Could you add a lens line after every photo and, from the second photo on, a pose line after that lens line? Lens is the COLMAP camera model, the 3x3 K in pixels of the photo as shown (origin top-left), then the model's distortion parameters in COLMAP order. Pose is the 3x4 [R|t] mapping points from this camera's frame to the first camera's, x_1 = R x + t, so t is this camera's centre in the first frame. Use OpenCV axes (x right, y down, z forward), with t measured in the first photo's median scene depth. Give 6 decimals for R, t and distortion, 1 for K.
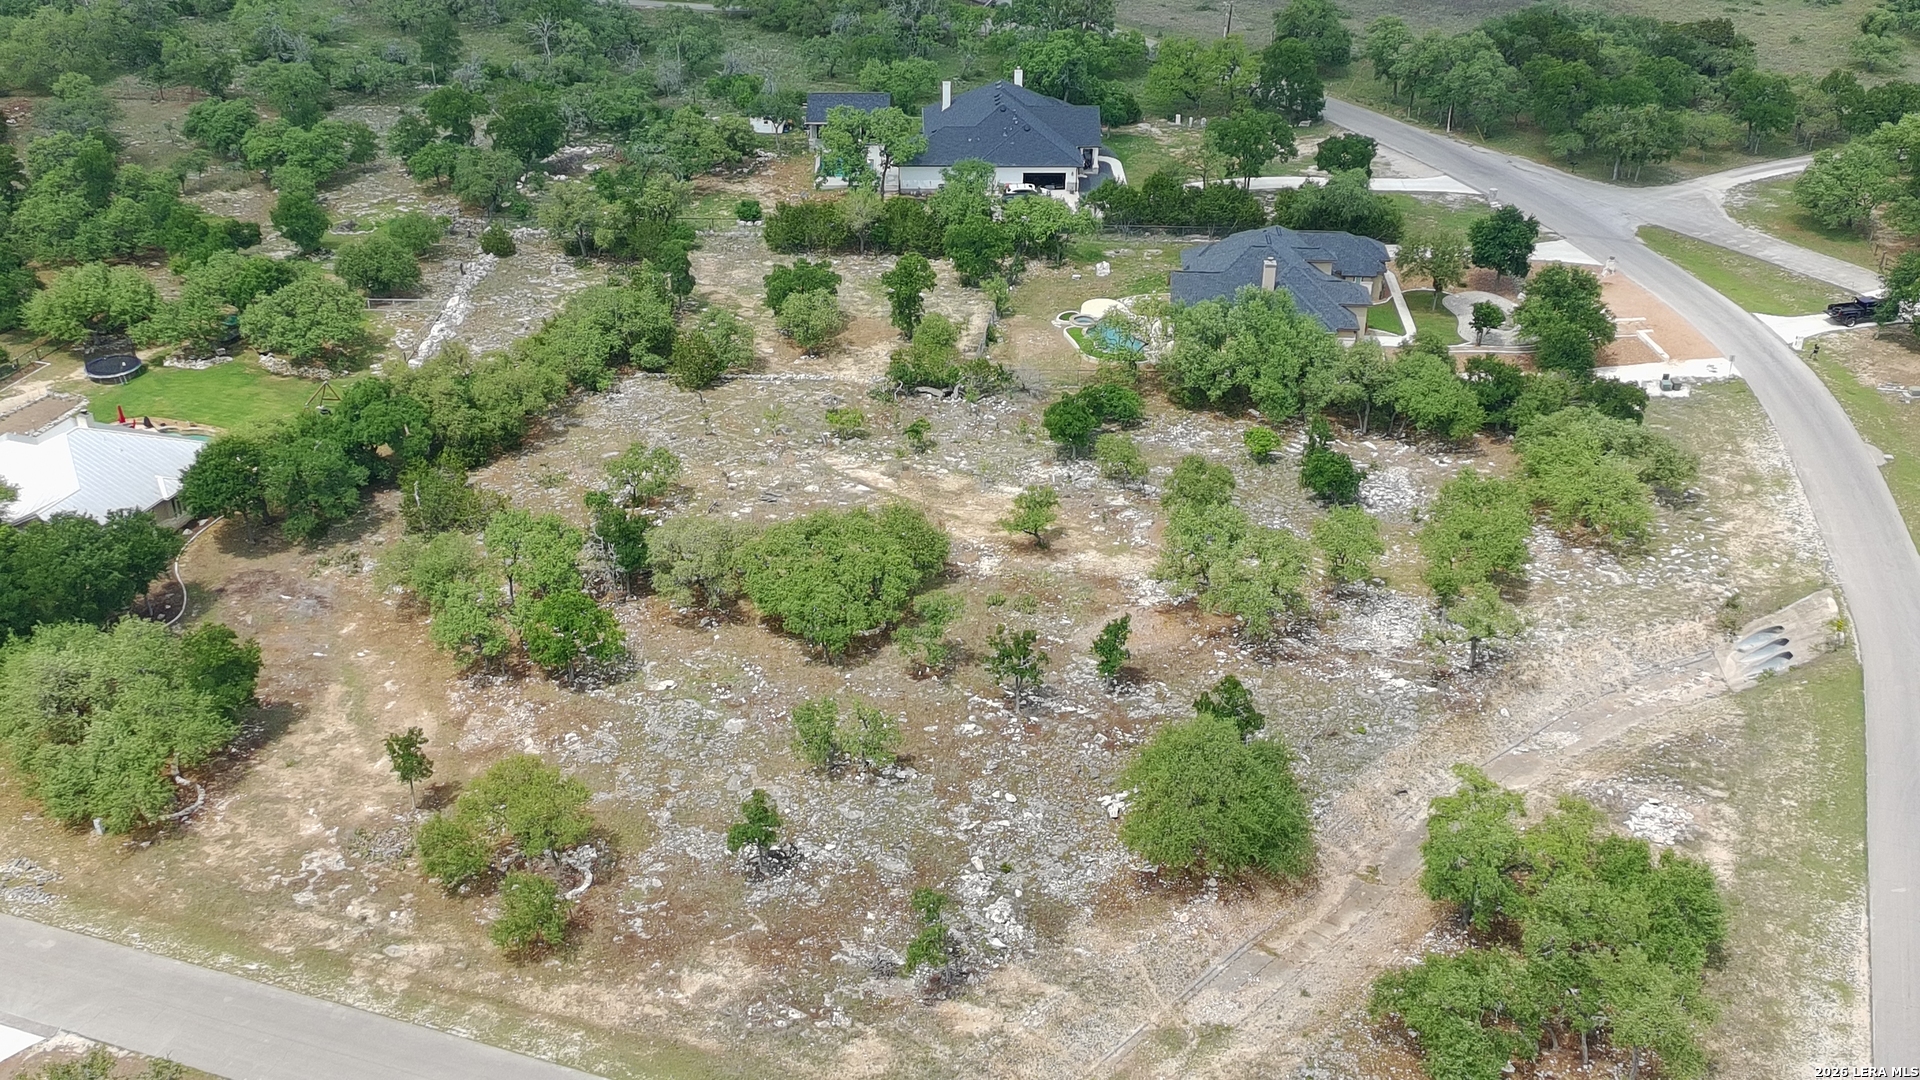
lens RADIAL K [[1991.1, 0, 951.2], [0, 1991.1, 543.8], [0, 0, 1]] dist [0.045735, 0.000000]
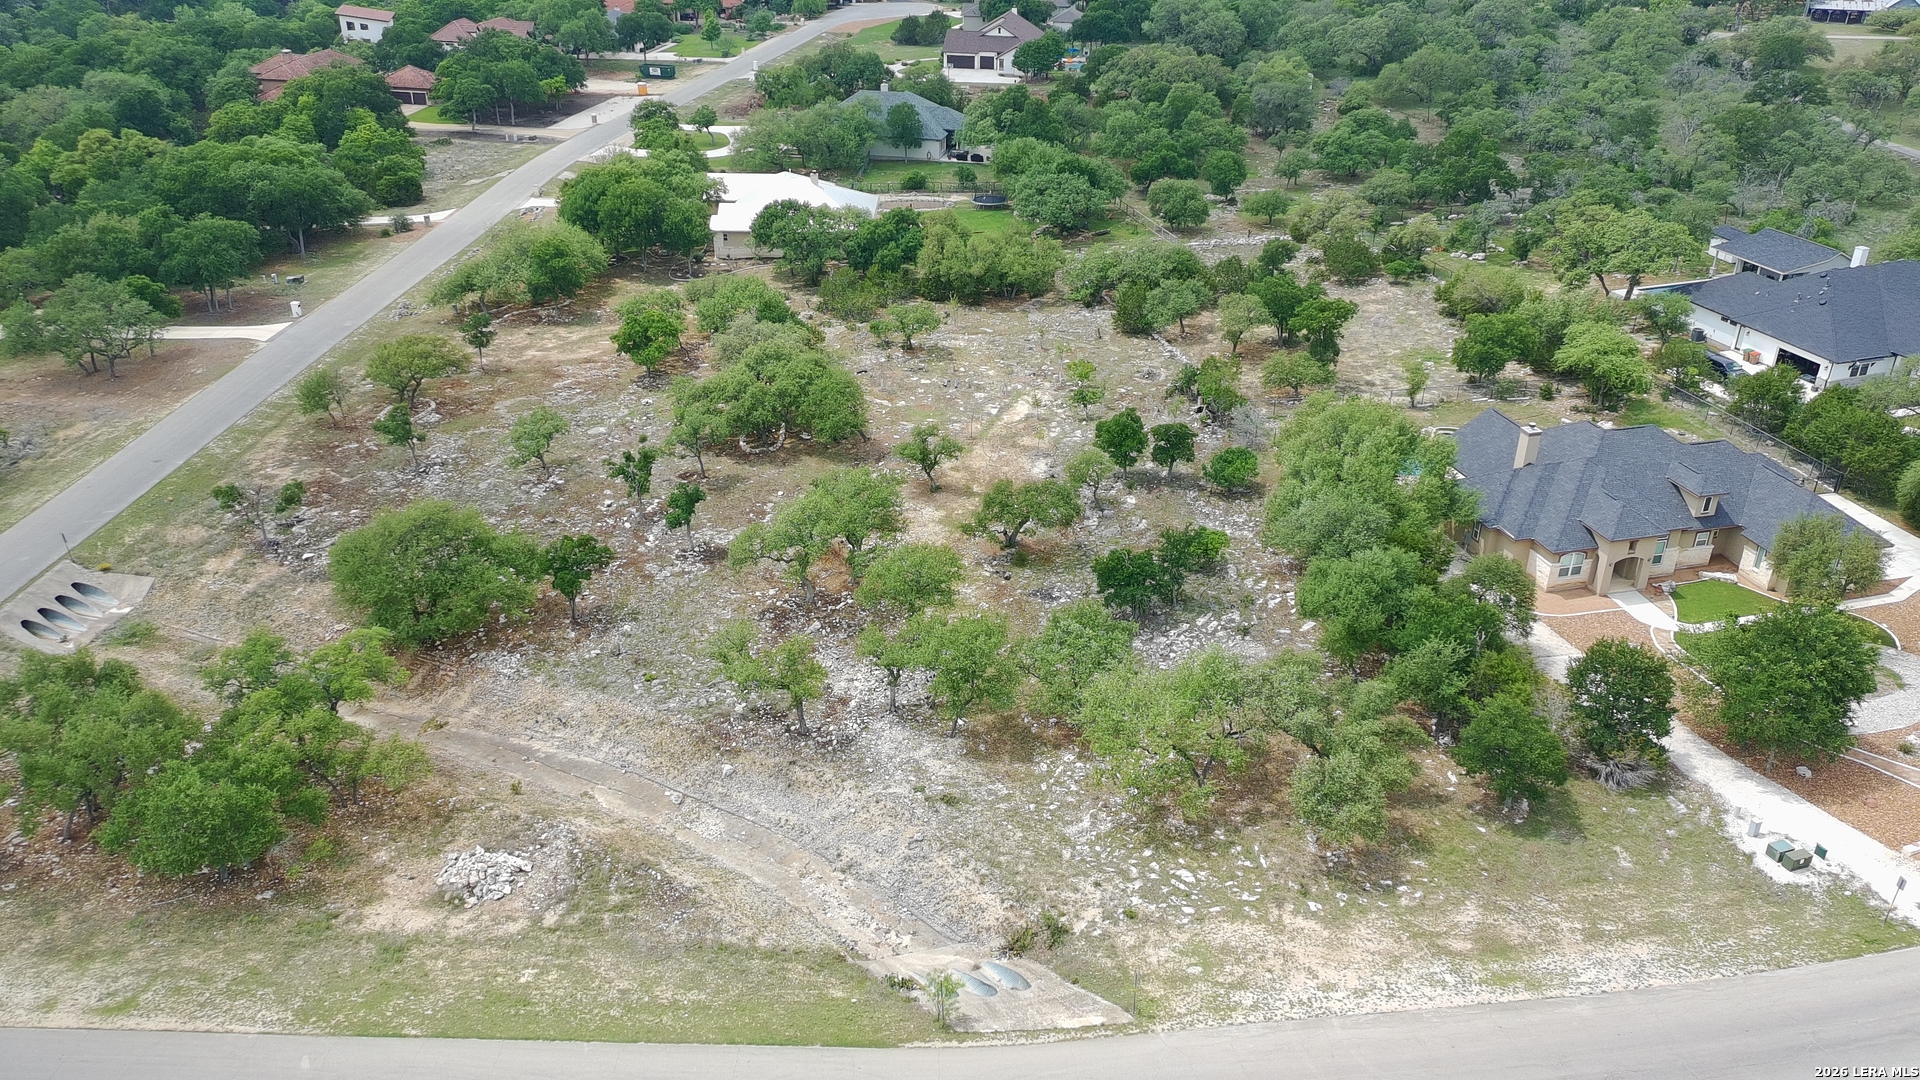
lens RADIAL K [[1479.2, 0, 951.5], [0, 1479.2, 549.6], [0, 0, 1]] dist [0.067772, -0.068800]
pose [[0.304321, 0.437042, -0.846394, 0.710861], [-0.463838, 0.844071, 0.269069, -0.182779], [0.832011, 0.310707, 0.459585, 0.689146]]
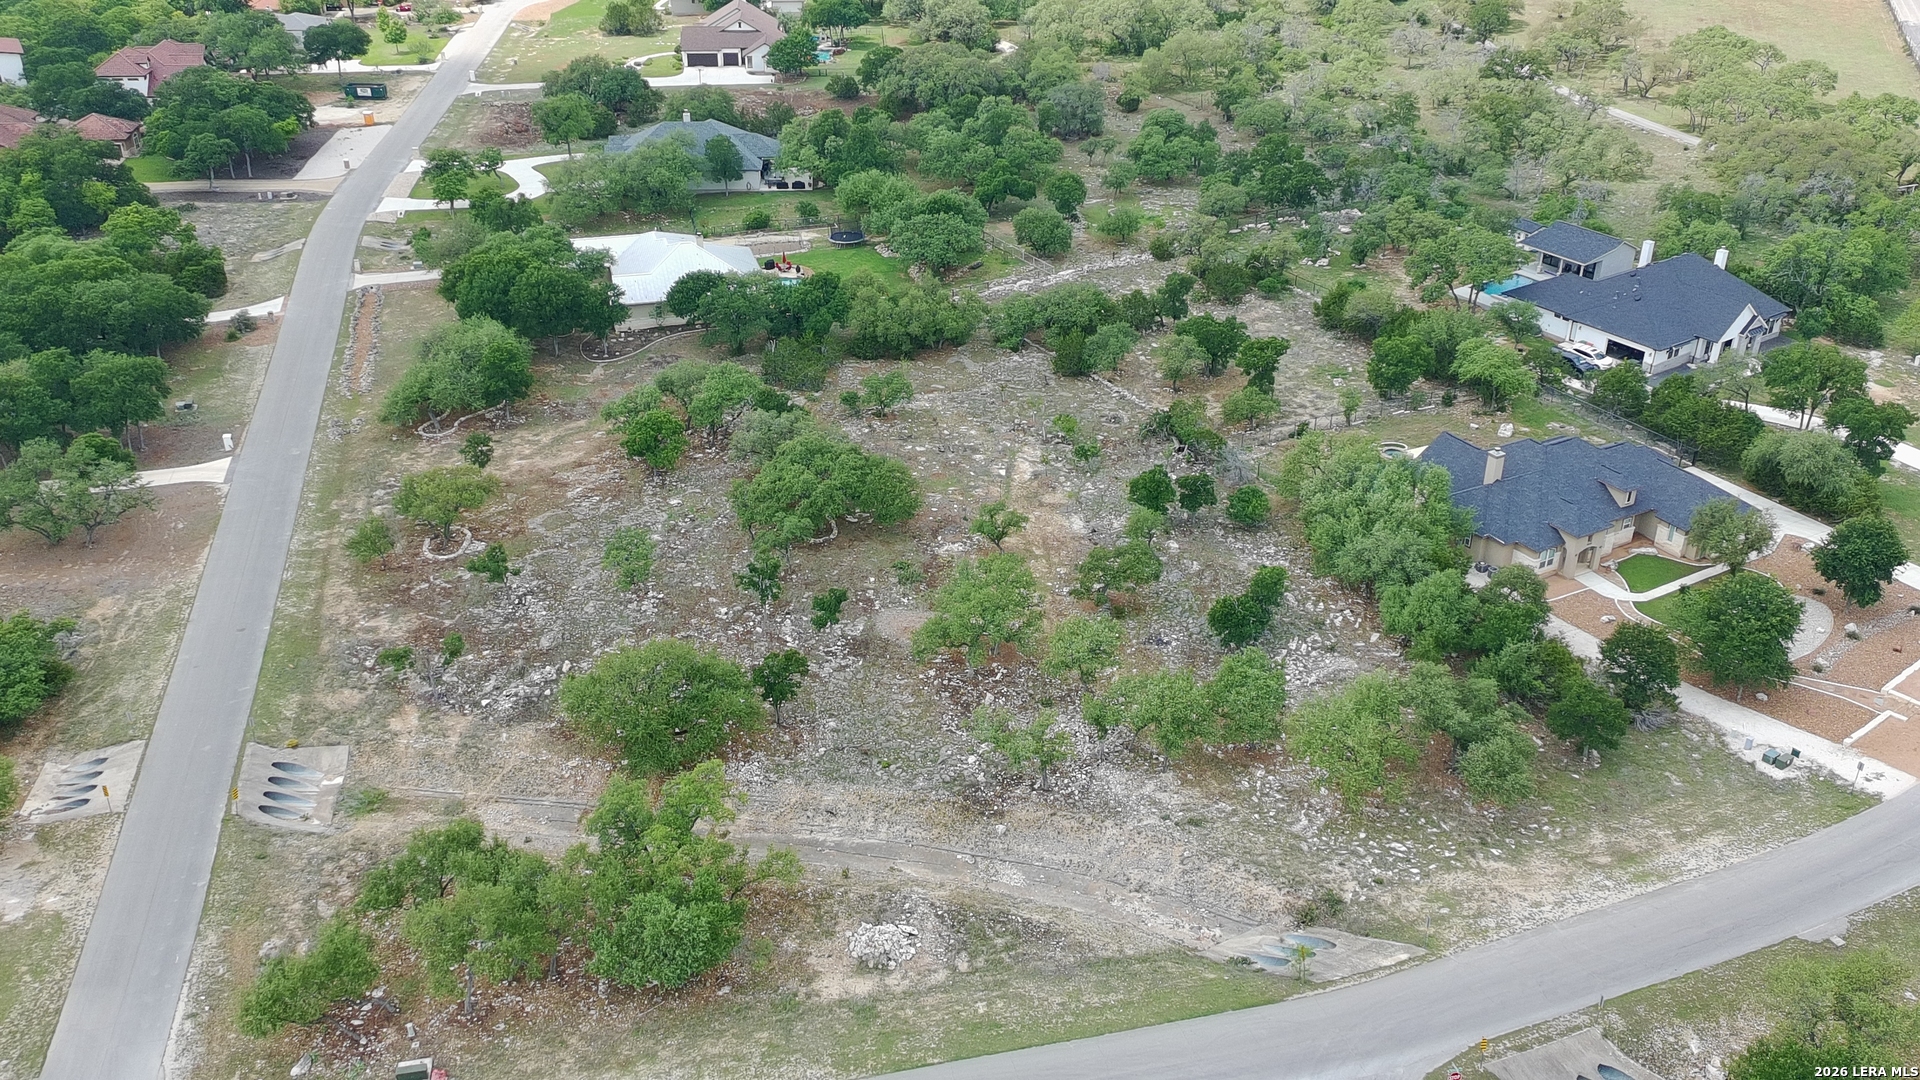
lens RADIAL K [[1733.4, 0, 953.9], [0, 1733.4, 553.3], [0, 0, 1]] dist [0.044852, 0.016689]
pose [[0.554316, 0.397331, -0.731343, 0.769051], [-0.402991, 0.896953, 0.181861, -0.173197], [0.728239, 0.193916, 0.657316, 0.338051]]
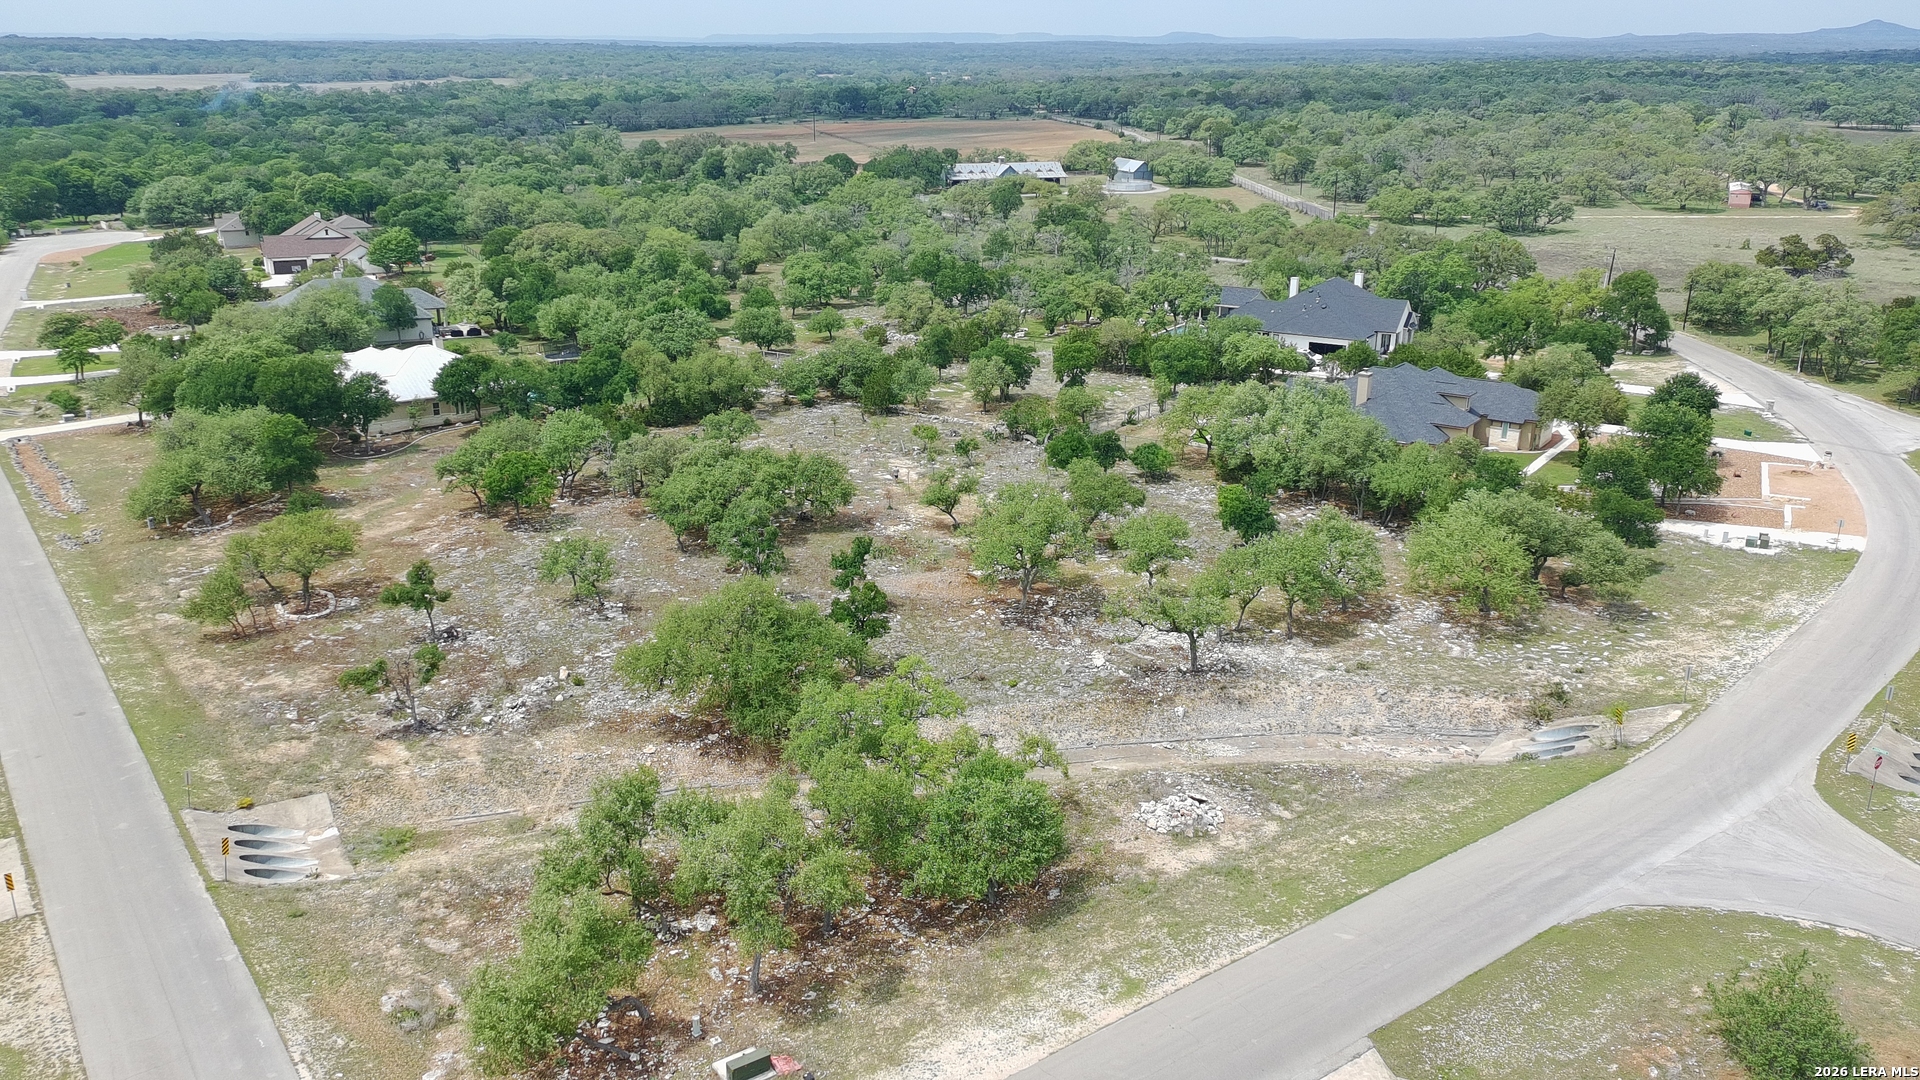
lens RADIAL K [[1479.2, 0, 958.4], [0, 1479.2, 539.7], [0, 0, 1]] dist [0.067772, -0.068800]
pose [[0.838211, 0.168122, -0.518784, 0.476740], [-0.263330, 0.957819, -0.115069, 0.102394], [0.477556, 0.233063, 0.847126, 0.327033]]
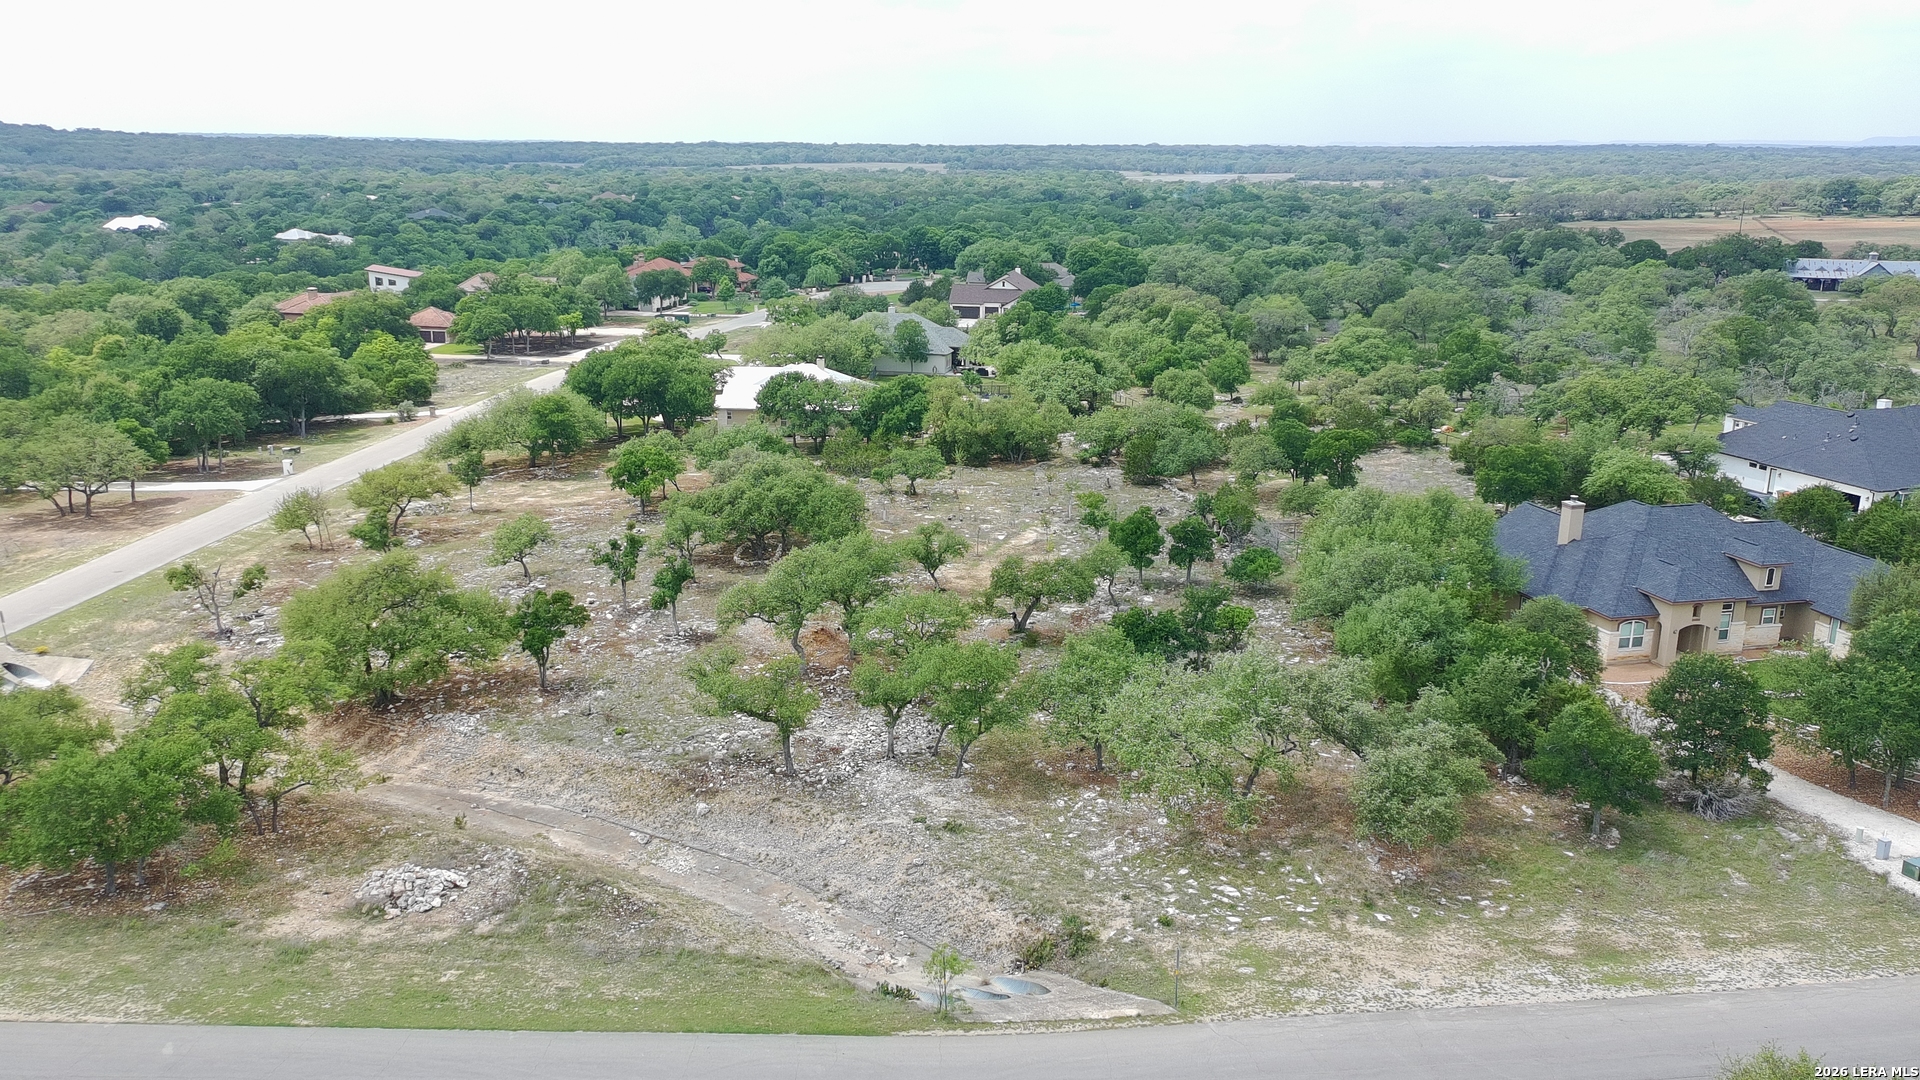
lens RADIAL K [[1479.2, 0, 952.9], [0, 1479.2, 550.3], [0, 0, 1]] dist [0.067772, -0.068800]
pose [[0.301347, 0.246291, -0.921157, 0.706951], [-0.468543, 0.879635, 0.081911, -0.078718], [0.830456, 0.406918, 0.380474, 0.747780]]
